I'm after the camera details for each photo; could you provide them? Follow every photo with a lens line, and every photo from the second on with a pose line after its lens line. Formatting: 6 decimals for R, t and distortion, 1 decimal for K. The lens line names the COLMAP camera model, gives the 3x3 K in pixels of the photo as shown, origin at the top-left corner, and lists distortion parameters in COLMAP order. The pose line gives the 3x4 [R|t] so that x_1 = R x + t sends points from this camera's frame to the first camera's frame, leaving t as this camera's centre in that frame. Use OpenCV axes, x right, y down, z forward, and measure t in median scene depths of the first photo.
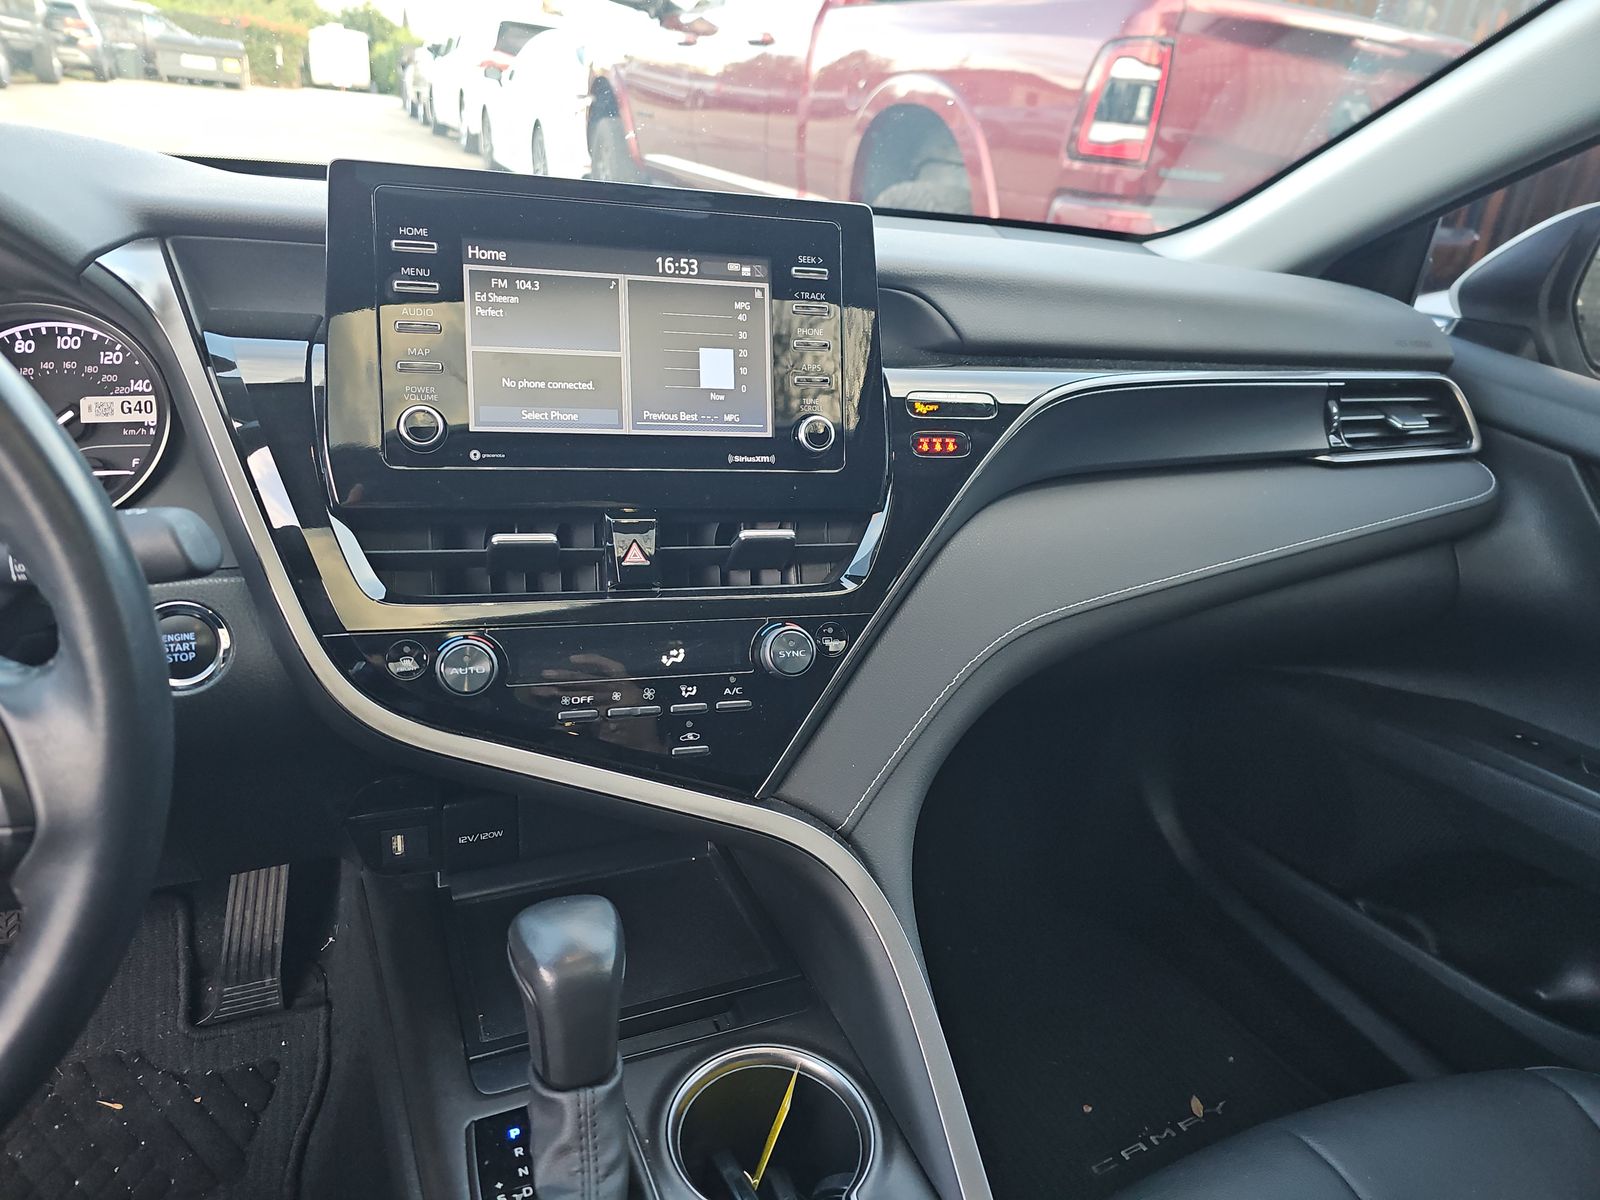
lens RADIAL K [[1056.7, 0, 784.2], [0, 1056.7, 602.5], [0, 0, 1]] dist [0.044824, -0.037615]
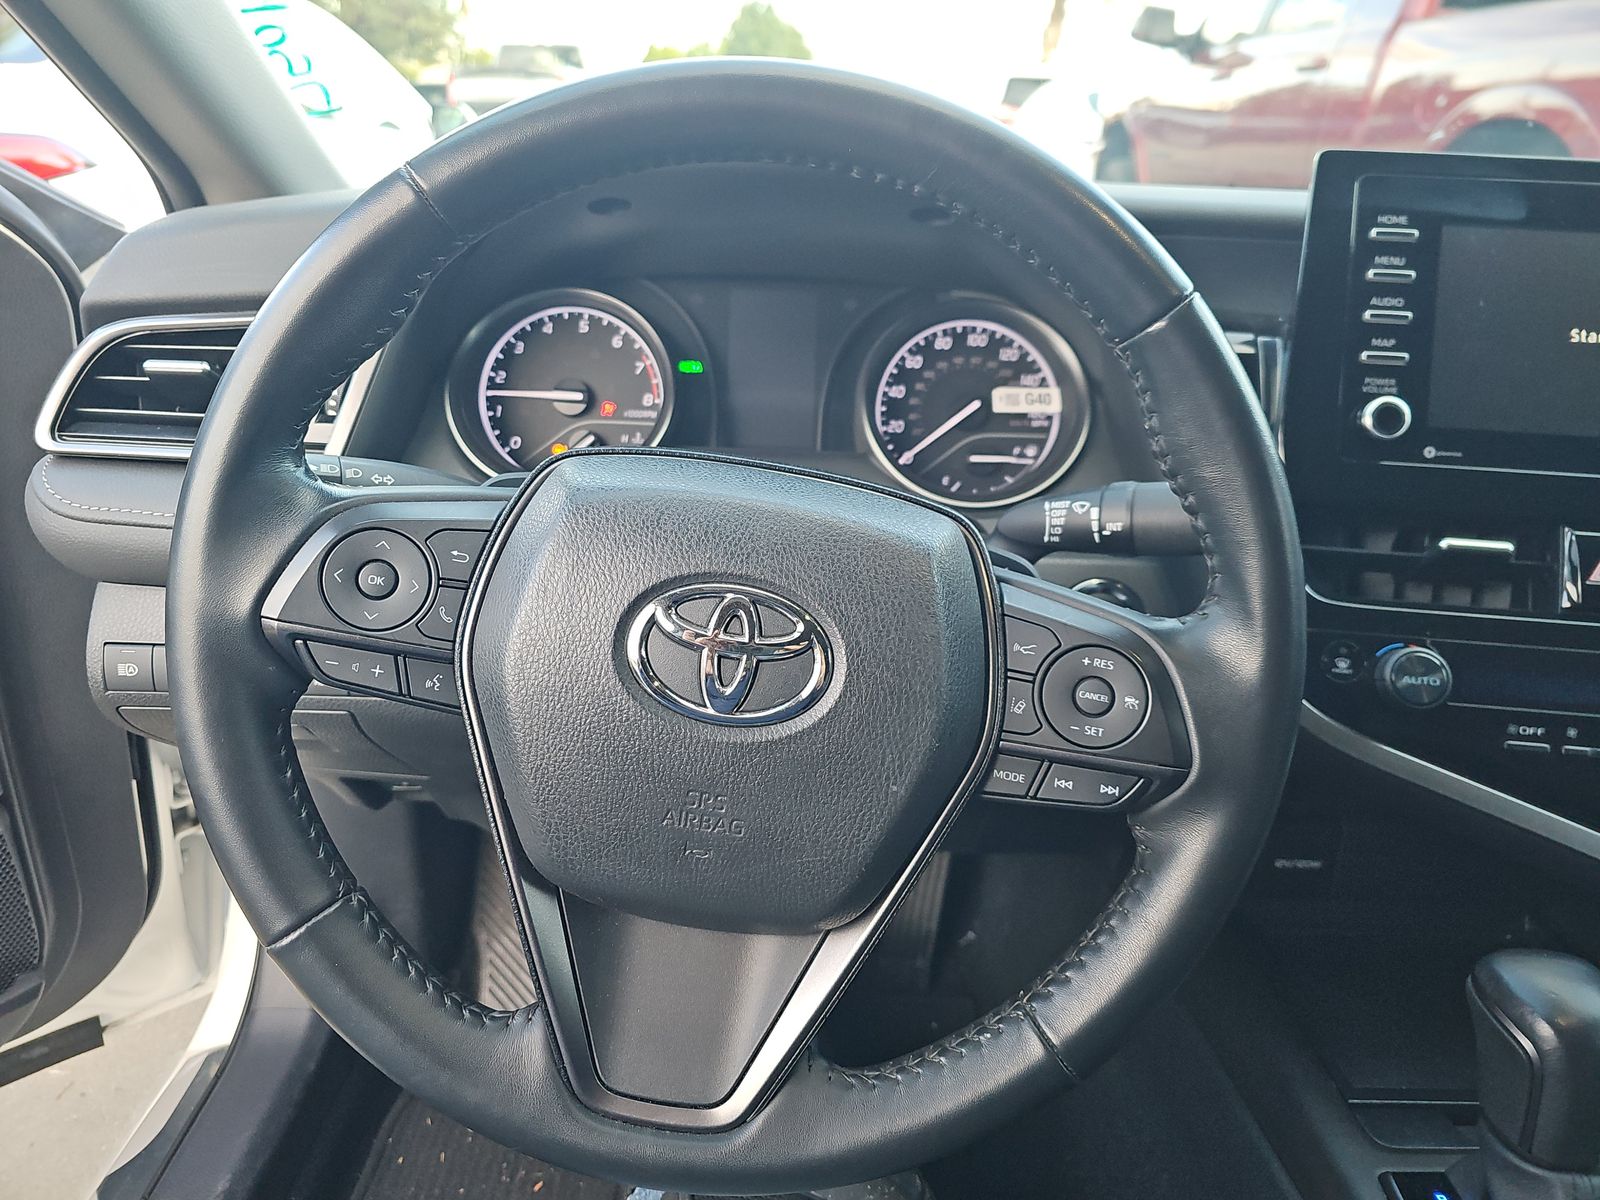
lens RADIAL K [[1056.7, 0, 788.9], [0, 1056.7, 586.7], [0, 0, 1]] dist [0.044824, -0.037615]
pose [[0.922085, 0.091243, -0.376076, -0.413593], [-0.111165, 0.993300, -0.031567, 0.065491], [0.370677, 0.070914, 0.926051, -0.065207]]
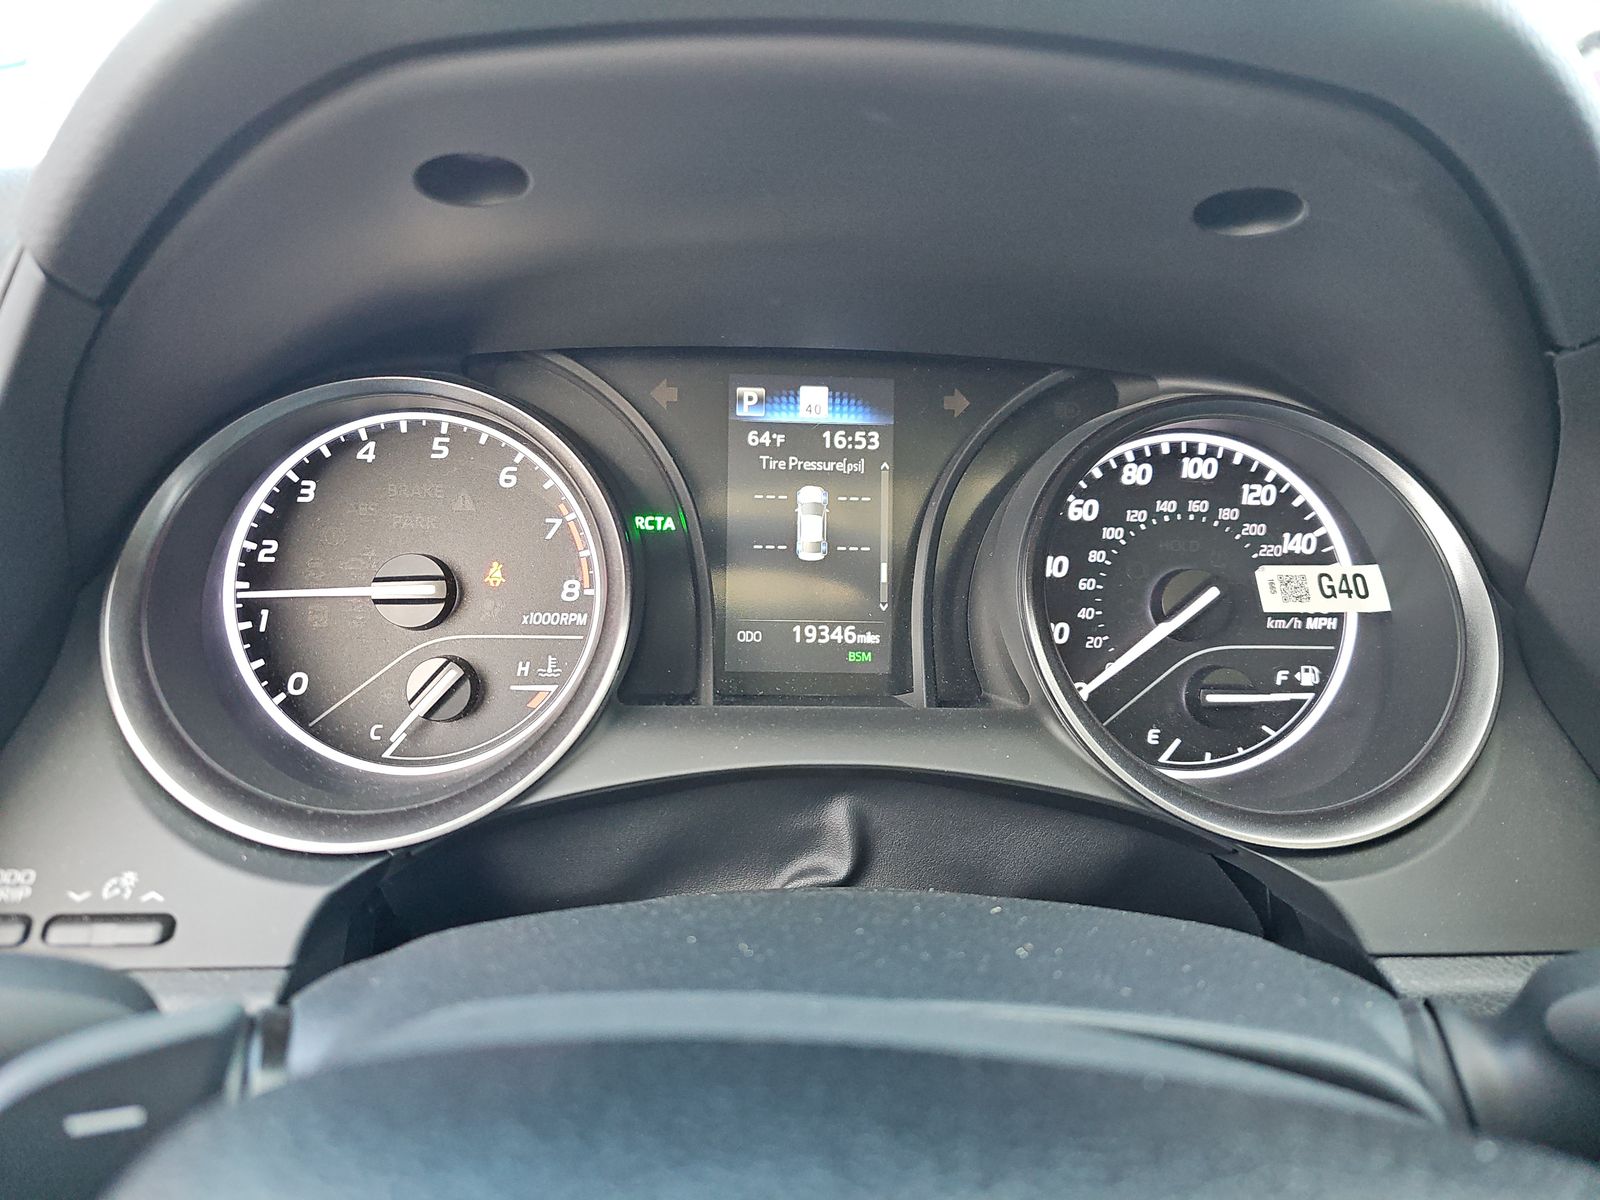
lens RADIAL K [[1056.7, 0, 789.6], [0, 1056.7, 593.9], [0, 0, 1]] dist [0.044824, -0.037615]
pose [[0.950318, 0.054868, -0.306408, -0.699684], [-0.085797, 0.992384, -0.088392, -0.104612], [0.299224, 0.110290, 0.947787, 0.391886]]
